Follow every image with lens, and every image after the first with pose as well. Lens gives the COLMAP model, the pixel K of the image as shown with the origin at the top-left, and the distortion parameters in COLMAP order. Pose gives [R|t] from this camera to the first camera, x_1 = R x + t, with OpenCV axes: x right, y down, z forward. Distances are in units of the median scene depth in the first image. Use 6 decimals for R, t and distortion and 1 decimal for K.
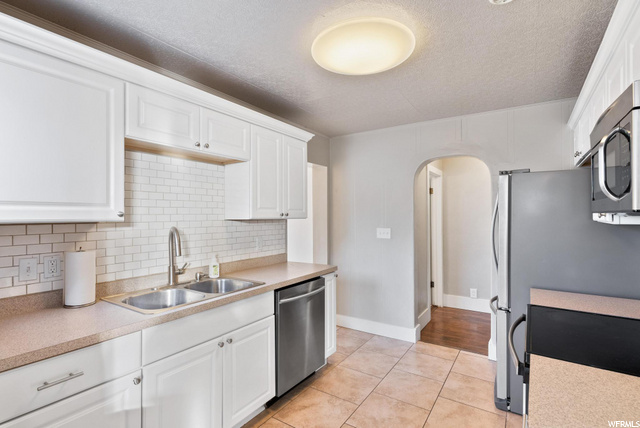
lens RADIAL K [[308.1, 0, 320.0], [0, 308.1, 214.0], [0, 0, 1]] dist [0.000152, 0.000080]
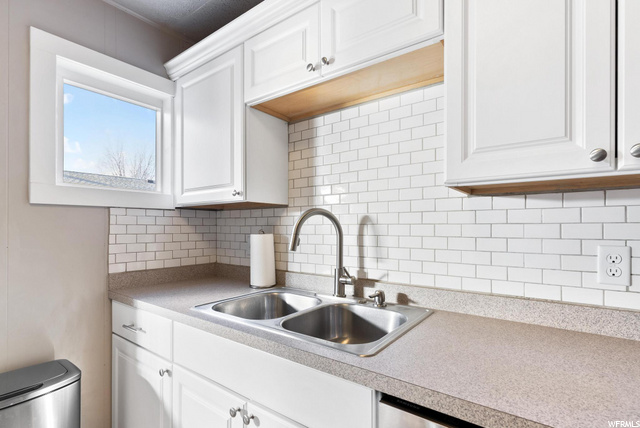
lens RADIAL K [[310.5, 0, 319.3], [0, 310.5, 227.0], [0, 0, 1]] dist [-0.001585, -0.000429]
pose [[-0.042616, 0.004955, -0.999079, 0.180671], [0.006826, 0.999966, 0.004668, 0.070512], [0.999068, -0.006620, -0.042649, 0.926234]]
